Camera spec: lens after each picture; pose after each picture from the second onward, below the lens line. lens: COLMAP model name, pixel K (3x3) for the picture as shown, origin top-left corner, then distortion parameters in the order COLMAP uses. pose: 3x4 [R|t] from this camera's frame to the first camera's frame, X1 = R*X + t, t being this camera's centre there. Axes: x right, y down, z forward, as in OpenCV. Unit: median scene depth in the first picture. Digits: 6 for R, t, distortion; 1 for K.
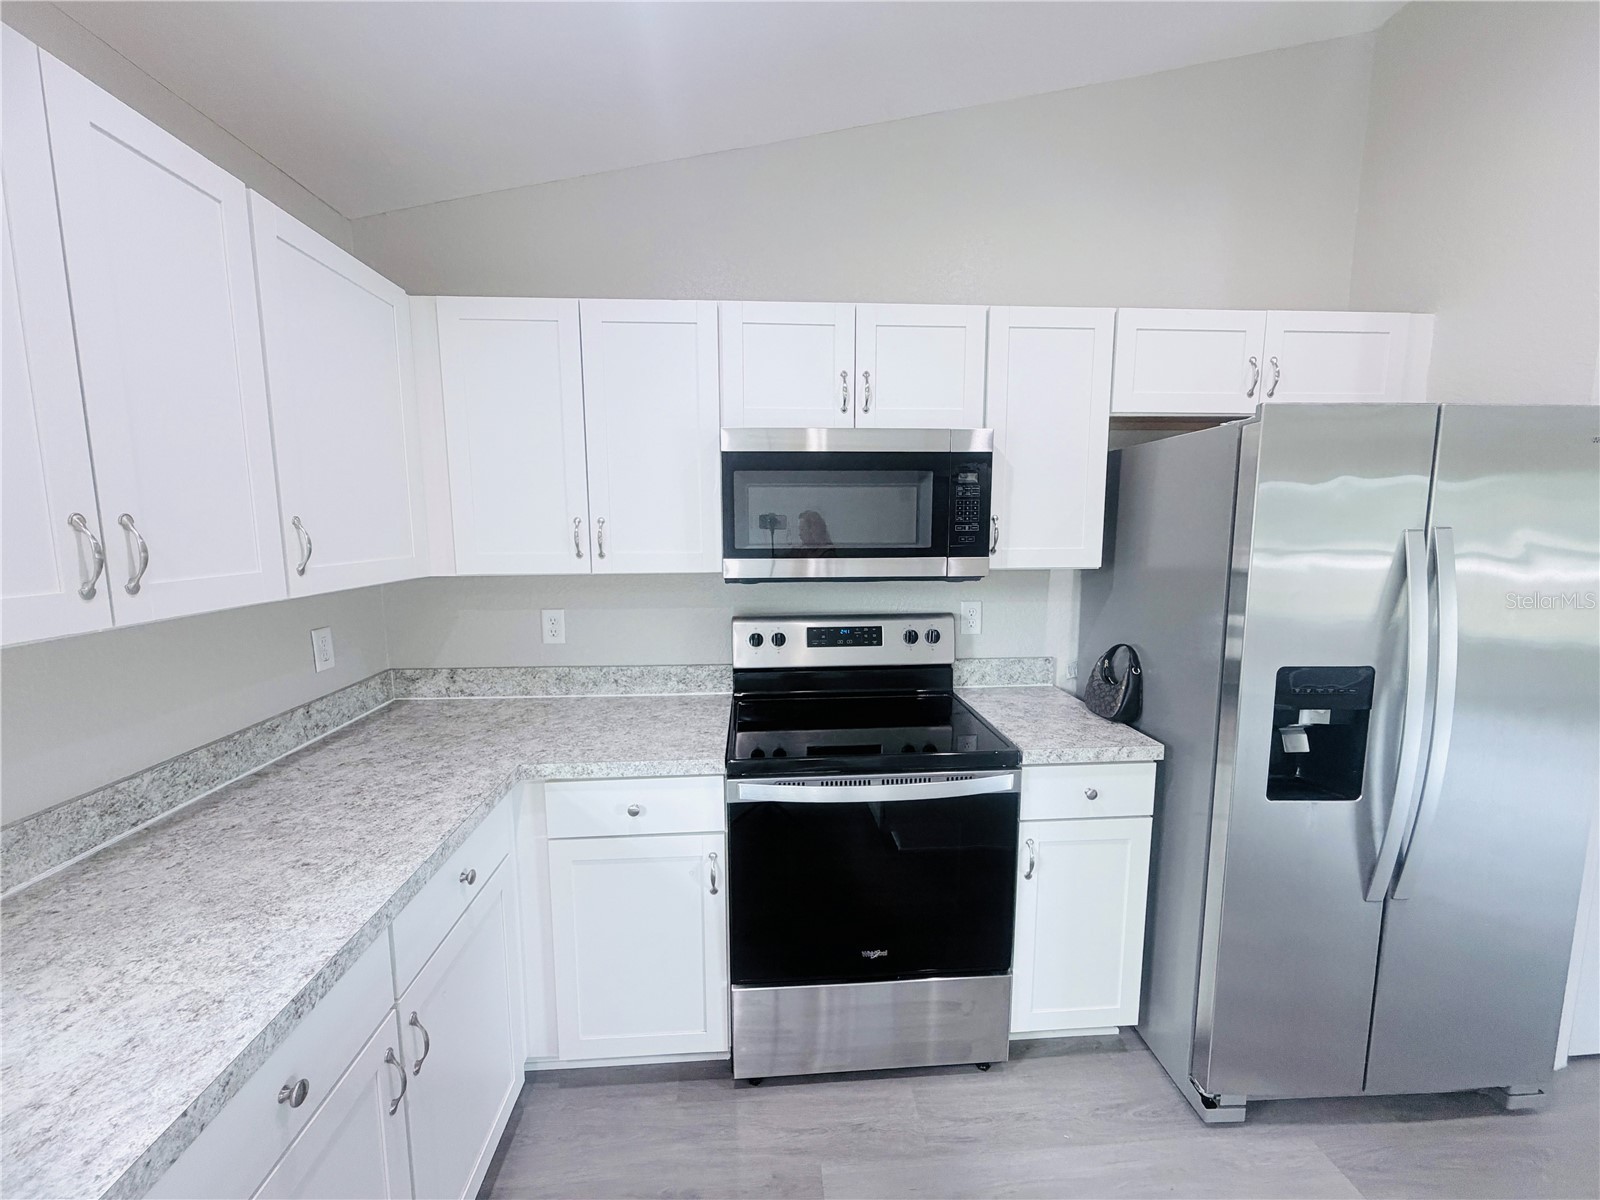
lens RADIAL K [[637.3, 0, 796.6], [0, 637.3, 601.3], [0, 0, 1]] dist [0.000384, -0.000310]
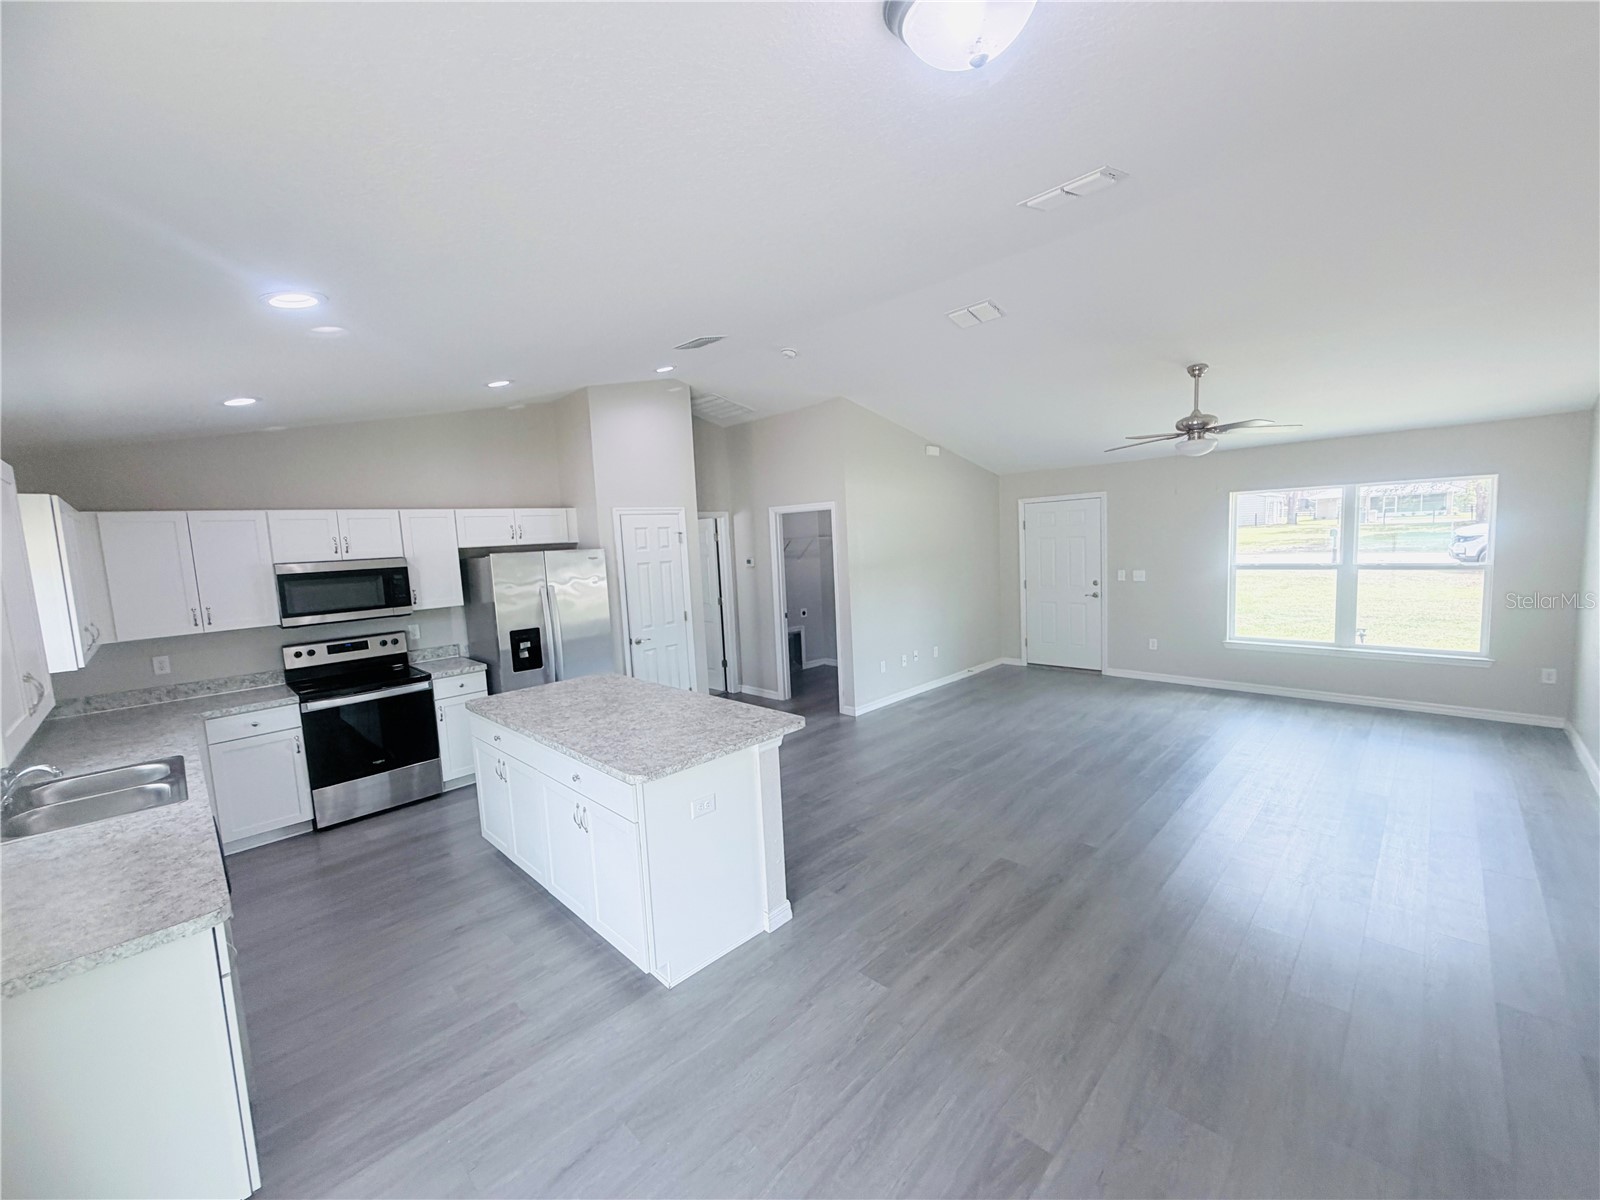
lens RADIAL K [[638.8, 0, 797.1], [0, 638.8, 600.2], [0, 0, 1]] dist [-0.000664, 0.000219]
pose [[0.752463, -0.099661, 0.651051, -0.221518], [0.127572, 0.991820, 0.004382, 0.101697], [-0.646162, 0.079759, 0.759021, -2.106422]]
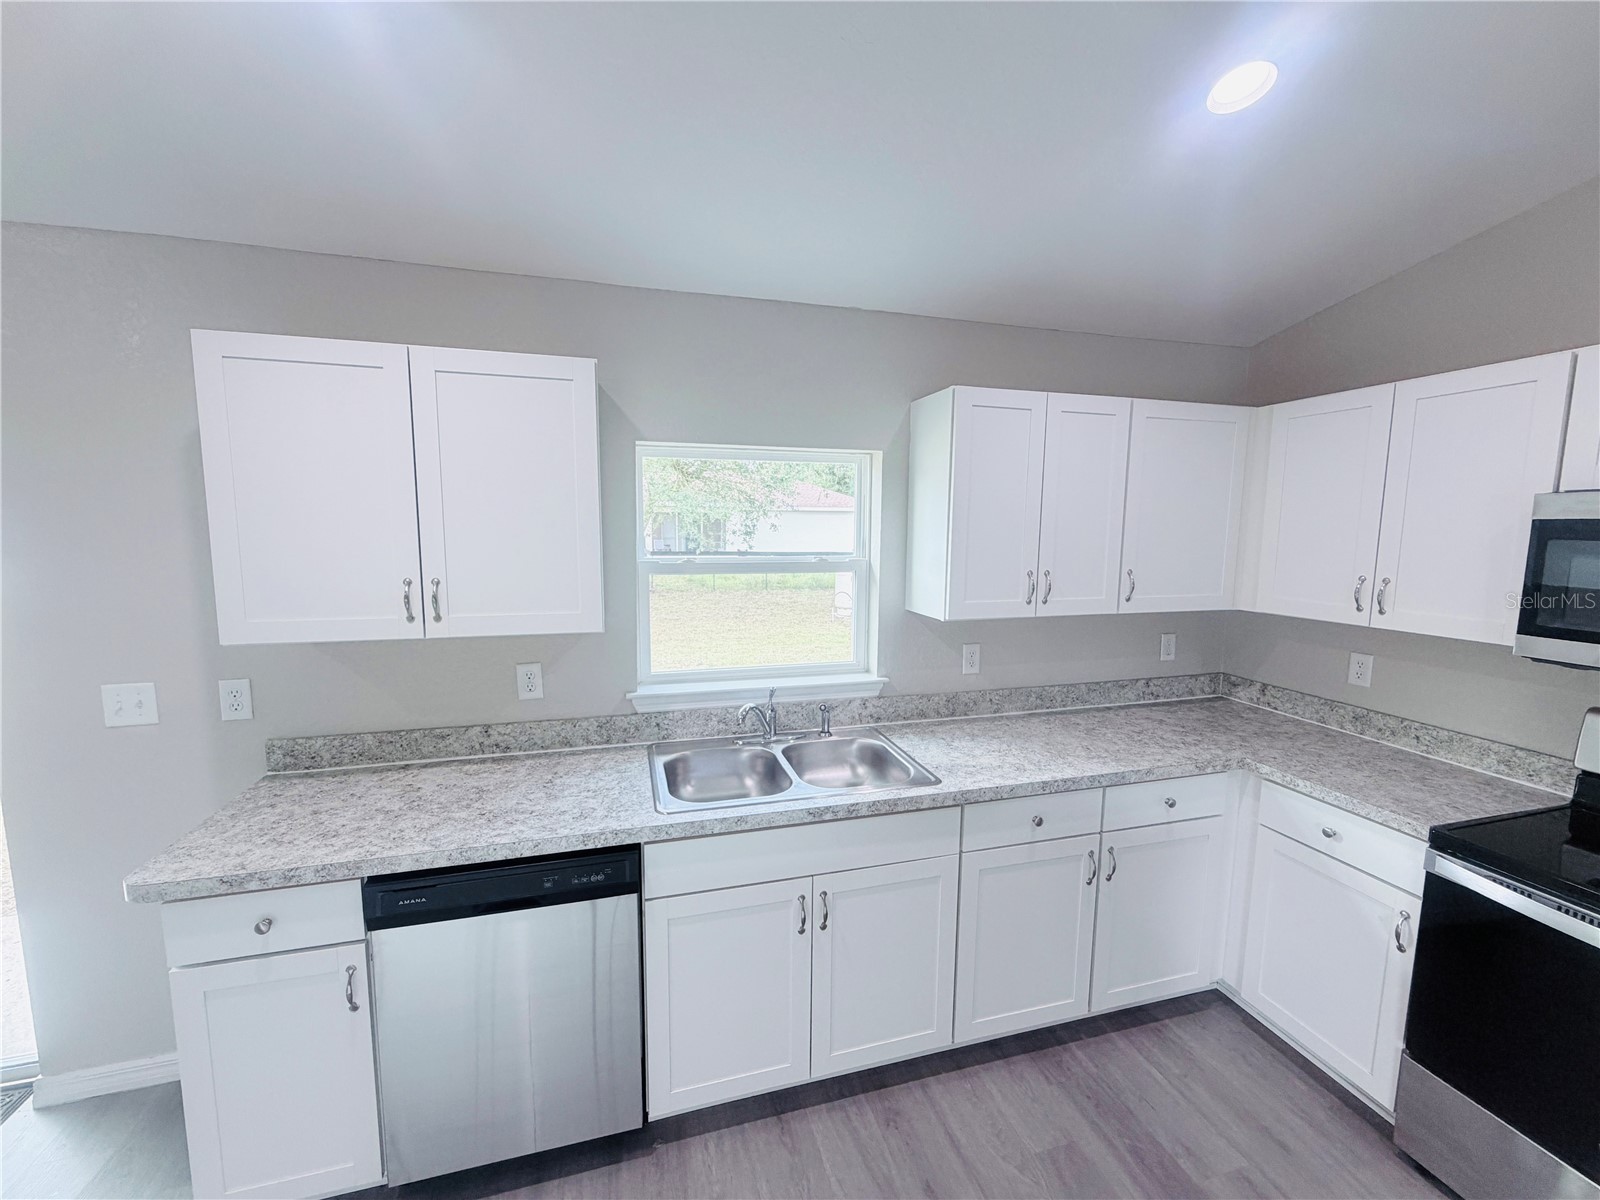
lens RADIAL K [[637.3, 0, 796.6], [0, 637.3, 601.3], [0, 0, 1]] dist [0.000384, -0.000310]
pose [[0.202607, 0.121252, -0.971724, 0.584071], [-0.128918, 0.986971, 0.096274, -0.070140], [0.970737, 0.105767, 0.215599, -0.222179]]
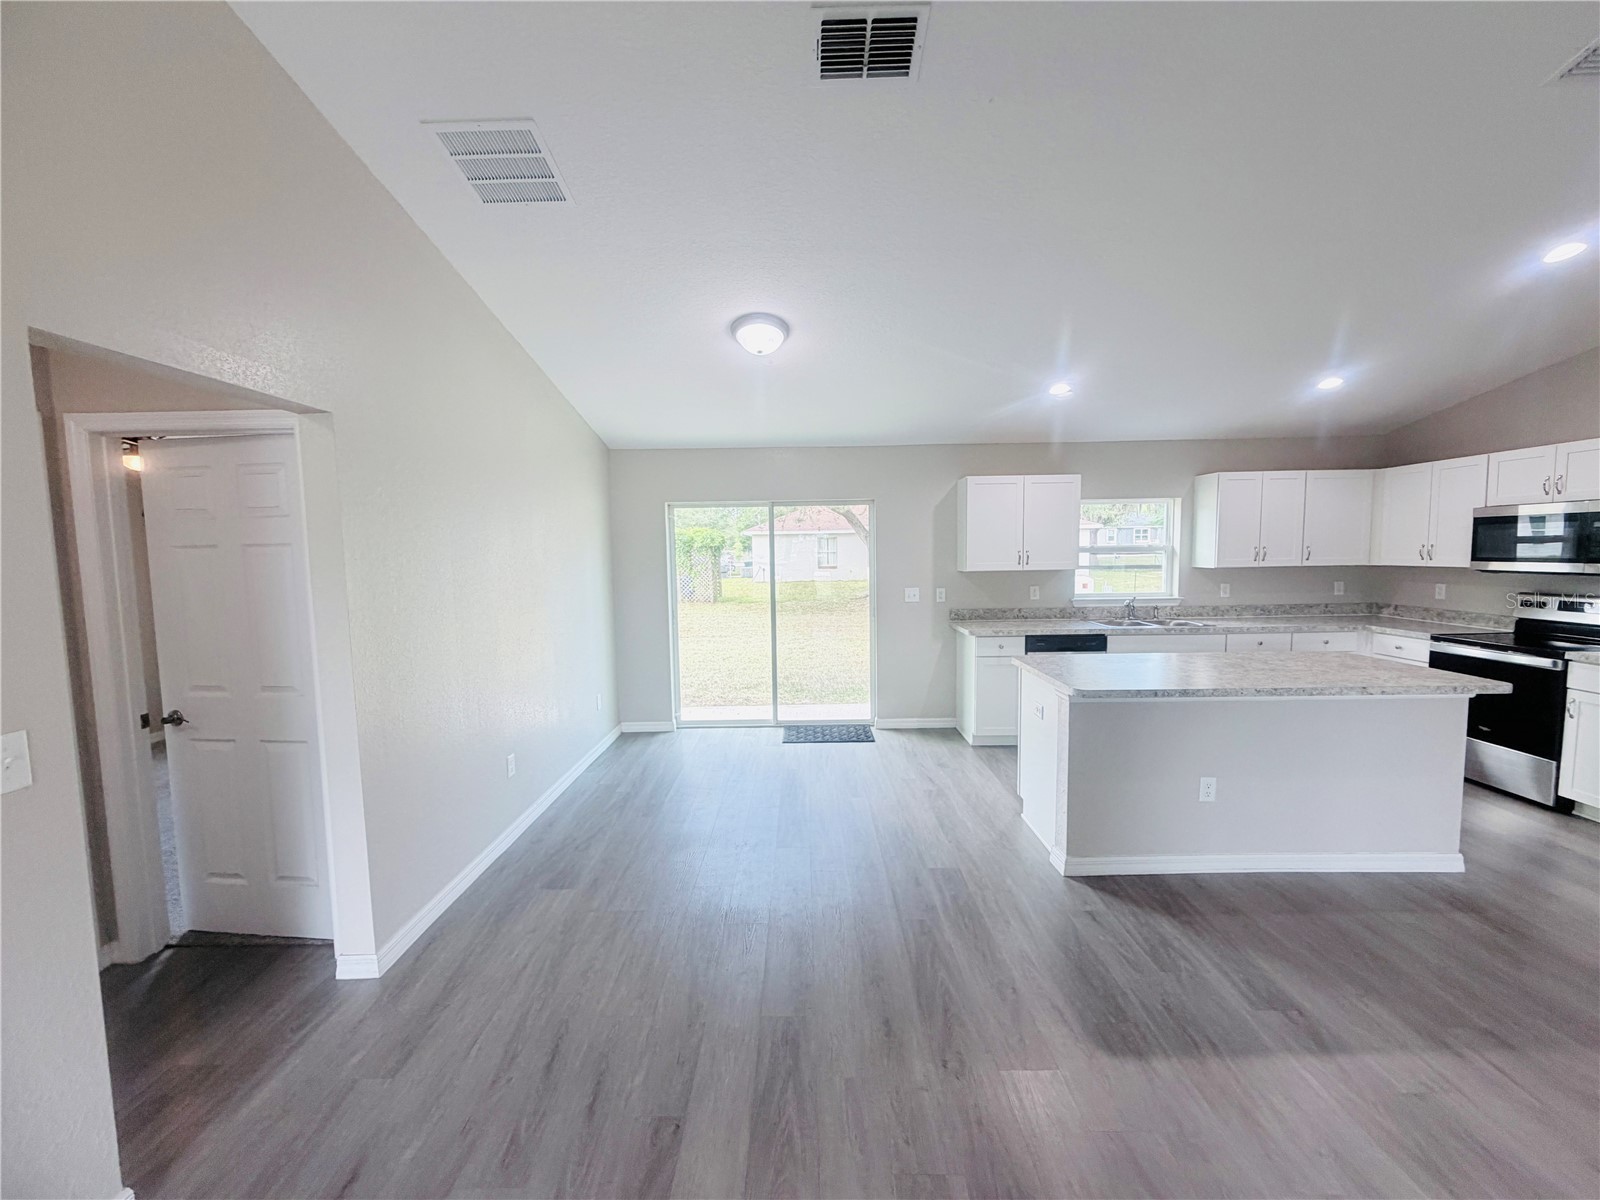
lens RADIAL K [[637.3, 0, 796.6], [0, 637.3, 601.3], [0, 0, 1]] dist [0.000384, -0.000310]
pose [[-0.078783, 0.085350, -0.993231, 2.582070], [-0.106372, 0.989920, 0.093503, 0.133626], [0.991200, 0.113019, -0.068910, -1.392848]]
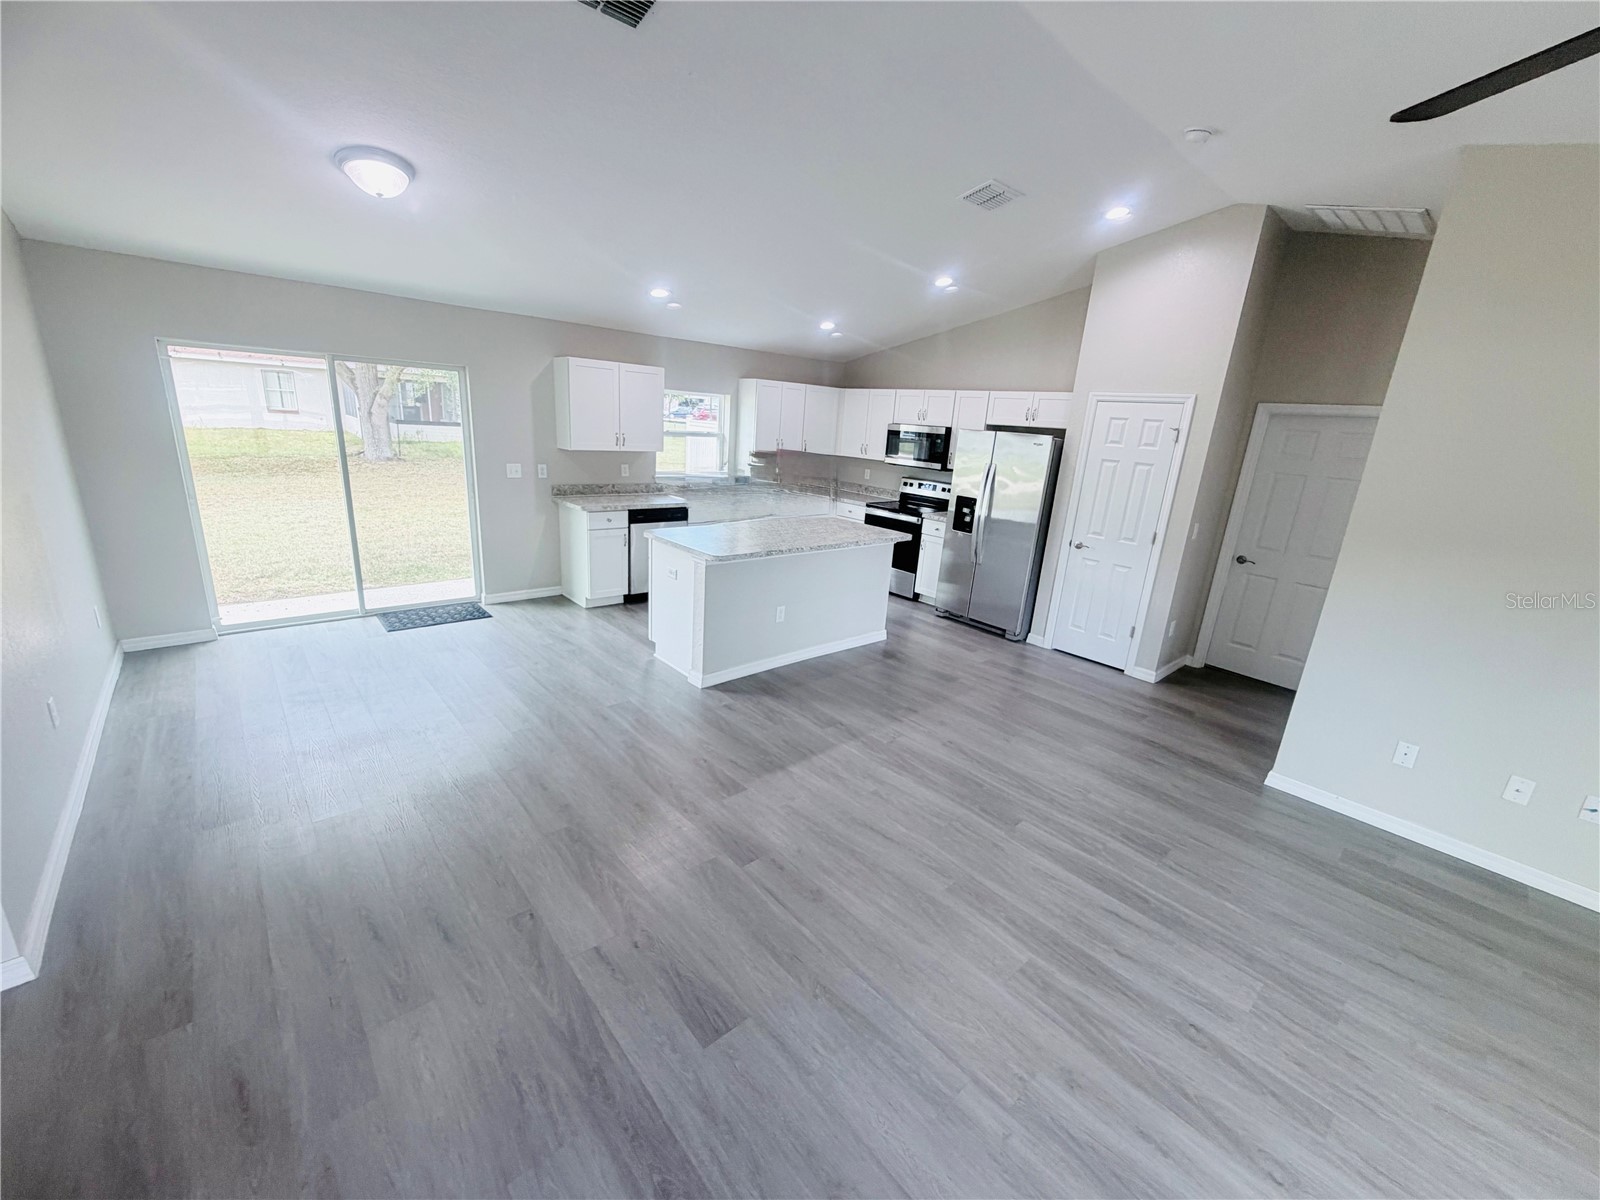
lens RADIAL K [[637.3, 0, 796.6], [0, 637.3, 601.3], [0, 0, 1]] dist [0.000384, -0.000310]
pose [[0.608862, 0.262281, -0.748663, 2.823215], [-0.165340, 0.964992, 0.203602, 0.083333], [0.775854, -0.000182, 0.630913, -1.967843]]
